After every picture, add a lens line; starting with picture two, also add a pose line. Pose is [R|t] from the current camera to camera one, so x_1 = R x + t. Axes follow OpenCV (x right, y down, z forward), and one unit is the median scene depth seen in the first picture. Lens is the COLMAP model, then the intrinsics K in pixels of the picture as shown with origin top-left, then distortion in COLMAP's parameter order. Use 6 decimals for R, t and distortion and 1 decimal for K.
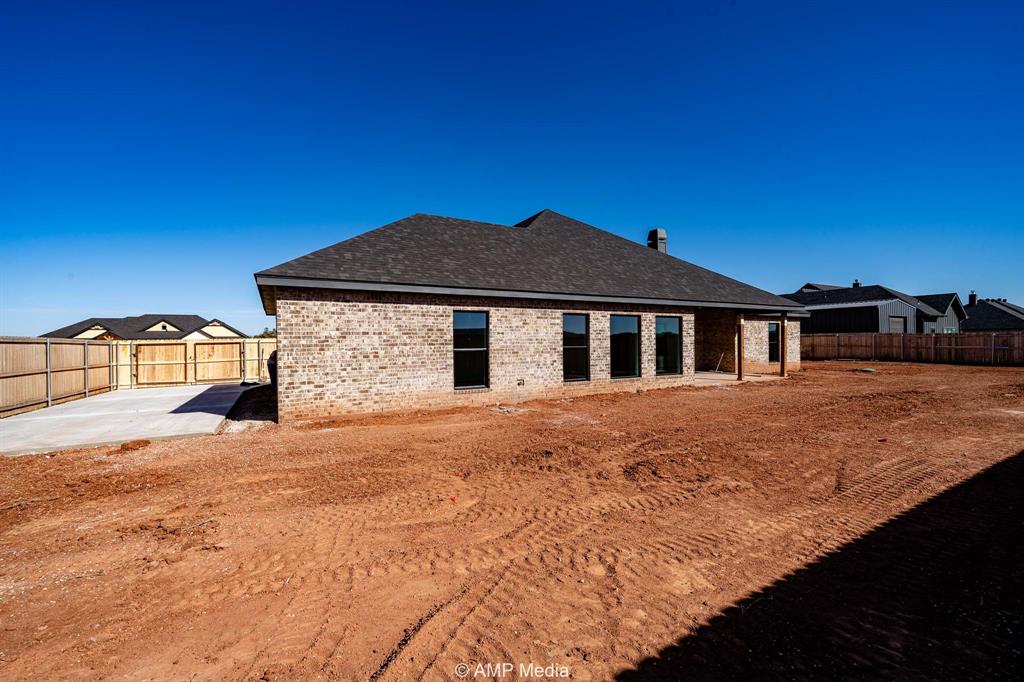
lens RADIAL K [[440.3, 0, 527.5], [0, 440.3, 345.9], [0, 0, 1]] dist [-0.001599, 0.000399]
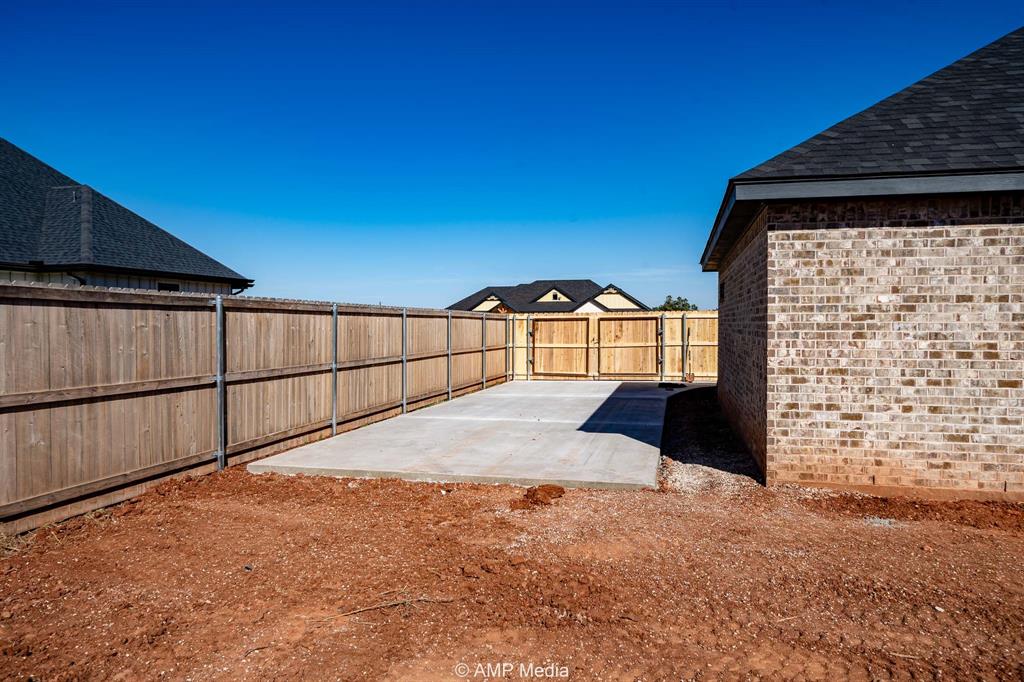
lens RADIAL K [[684.6, 0, 509.2], [0, 684.6, 342.5], [0, 0, 1]] dist [0.000240, -0.004210]
pose [[0.733268, 0.031989, -0.679187, -0.241629], [-0.013102, 0.999372, 0.032924, -0.002823], [0.679814, -0.015243, 0.733226, 0.232905]]
